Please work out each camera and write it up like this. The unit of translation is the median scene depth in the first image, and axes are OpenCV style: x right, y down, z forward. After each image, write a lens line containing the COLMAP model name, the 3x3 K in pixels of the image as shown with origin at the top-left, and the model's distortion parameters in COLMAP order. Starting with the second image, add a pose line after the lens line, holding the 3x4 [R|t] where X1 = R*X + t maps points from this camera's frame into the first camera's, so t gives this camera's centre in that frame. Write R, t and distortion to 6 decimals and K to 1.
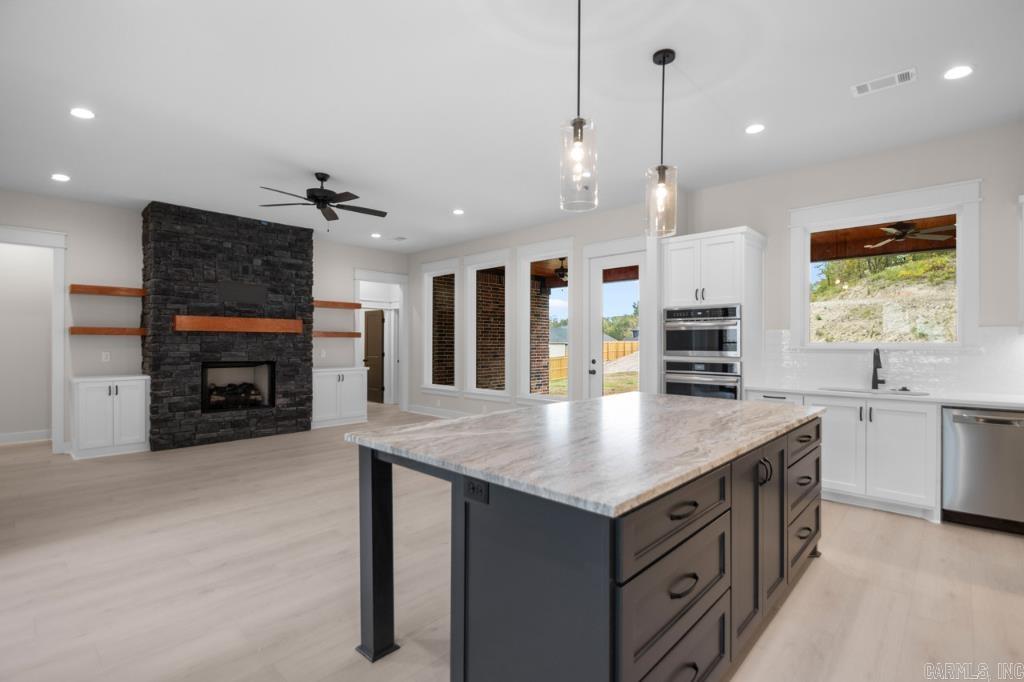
lens RADIAL K [[481.5, 0, 526.1], [0, 481.5, 344.0], [0, 0, 1]] dist [0.000366, -0.000082]
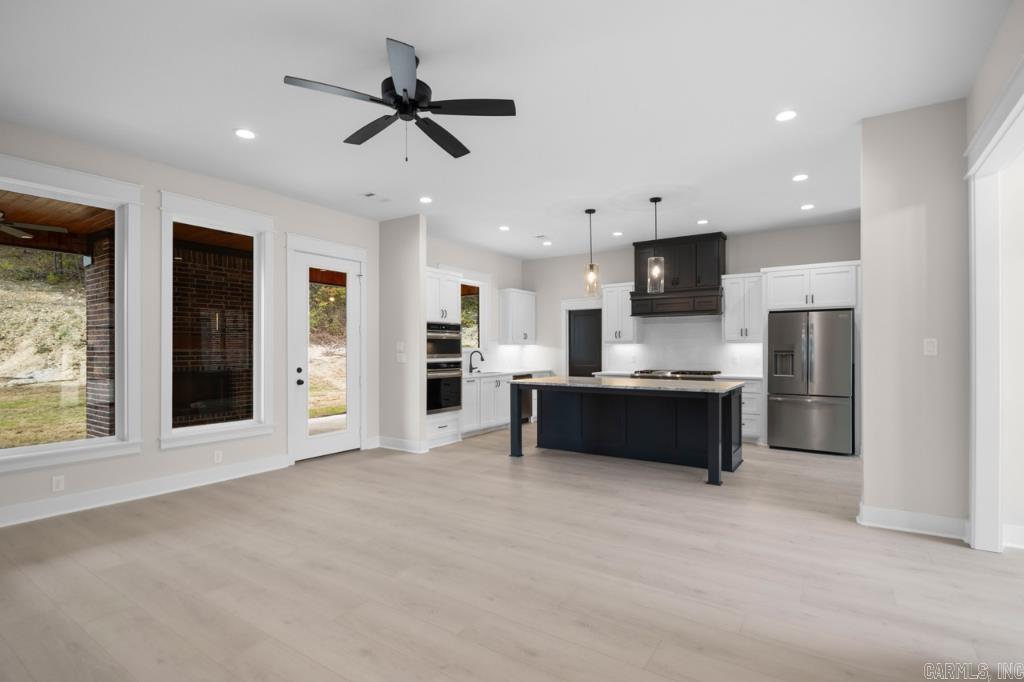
lens RADIAL K [[481.5, 0, 526.1], [0, 481.5, 344.0], [0, 0, 1]] dist [0.000366, -0.000082]
pose [[-0.153811, 0.006520, 0.988079, -1.008097], [0.003408, 0.999976, -0.006068, -0.005412], [-0.988094, 0.002434, -0.153829, 0.930430]]
